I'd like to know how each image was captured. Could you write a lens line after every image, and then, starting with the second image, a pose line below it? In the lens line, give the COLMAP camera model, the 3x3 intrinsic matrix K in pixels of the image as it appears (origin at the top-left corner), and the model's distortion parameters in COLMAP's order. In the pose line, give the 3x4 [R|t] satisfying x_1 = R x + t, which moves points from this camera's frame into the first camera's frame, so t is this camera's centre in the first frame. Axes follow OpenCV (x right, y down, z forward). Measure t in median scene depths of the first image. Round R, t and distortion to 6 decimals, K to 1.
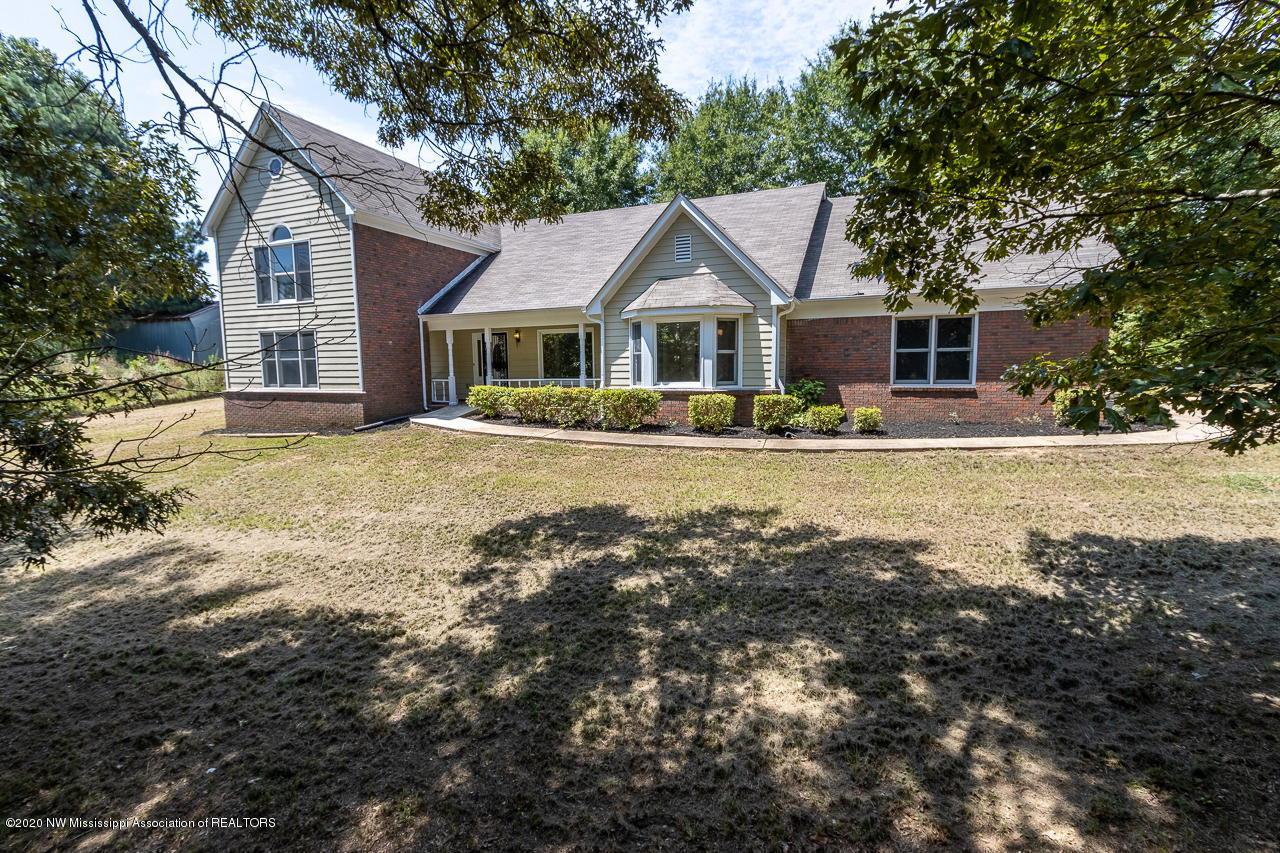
lens RADIAL K [[590.5, 0, 635.3], [0, 590.5, 427.1], [0, 0, 1]] dist [0.000554, -0.001734]
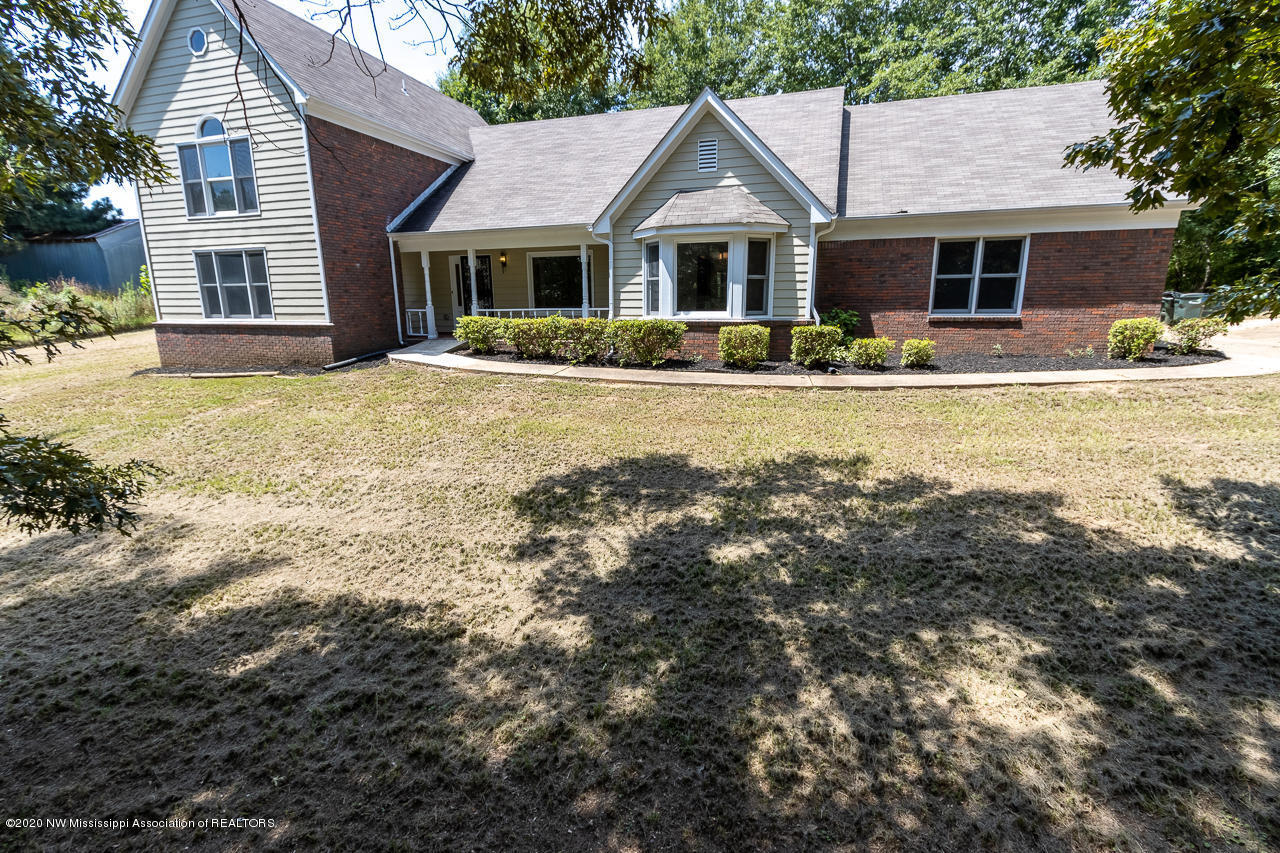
lens RADIAL K [[590.5, 0, 640.1], [0, 590.5, 427.0], [0, 0, 1]] dist [0.000554, -0.001734]
pose [[0.995971, -0.016967, 0.088061, -0.173060], [0.007036, 0.993697, 0.111880, -0.005495], [-0.089404, -0.110810, 0.989812, 0.180038]]
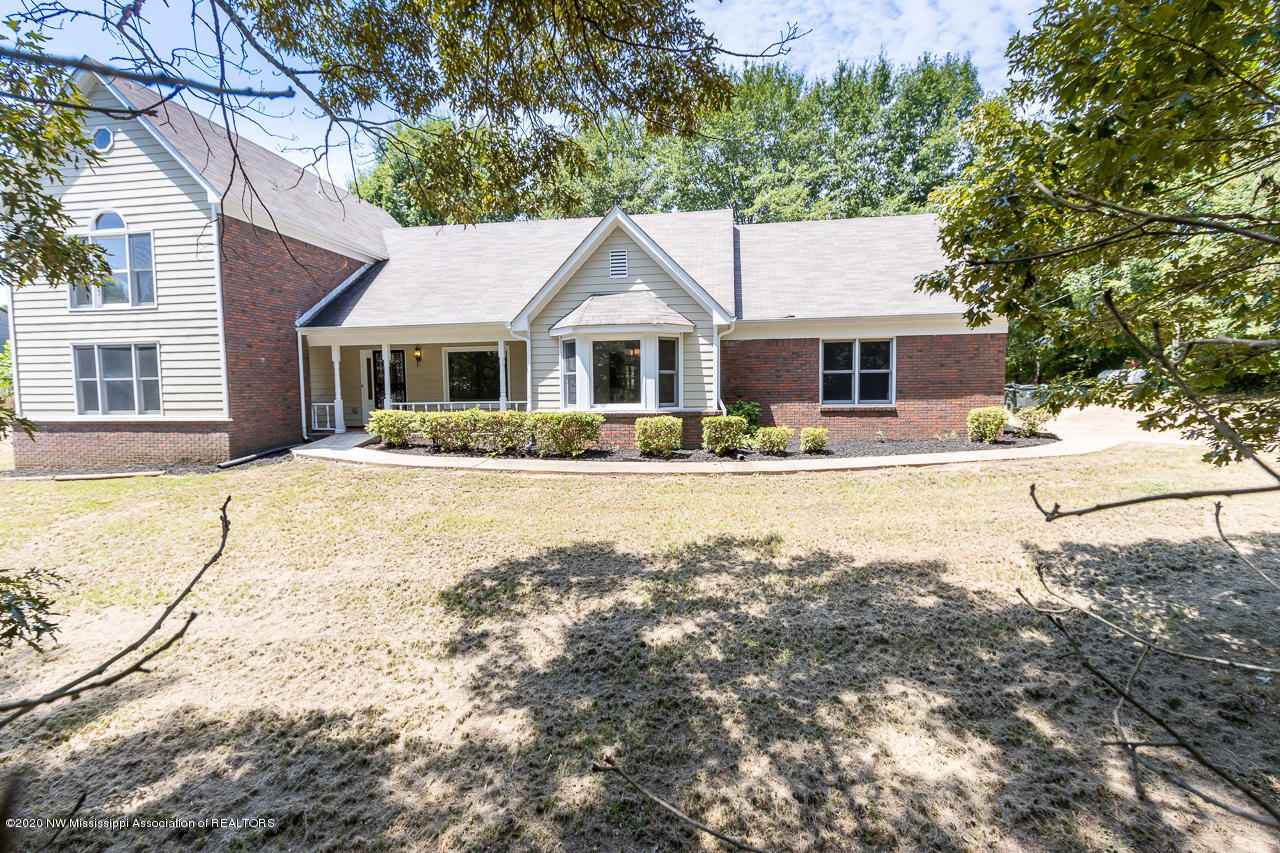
lens RADIAL K [[590.5, 0, 642.1], [0, 590.5, 423.1], [0, 0, 1]] dist [0.000554, -0.001734]
pose [[0.968902, -0.015009, 0.246990, -0.208558], [0.026258, 0.998759, -0.042312, -0.008115], [-0.246049, 0.047481, 0.968094, 0.135531]]
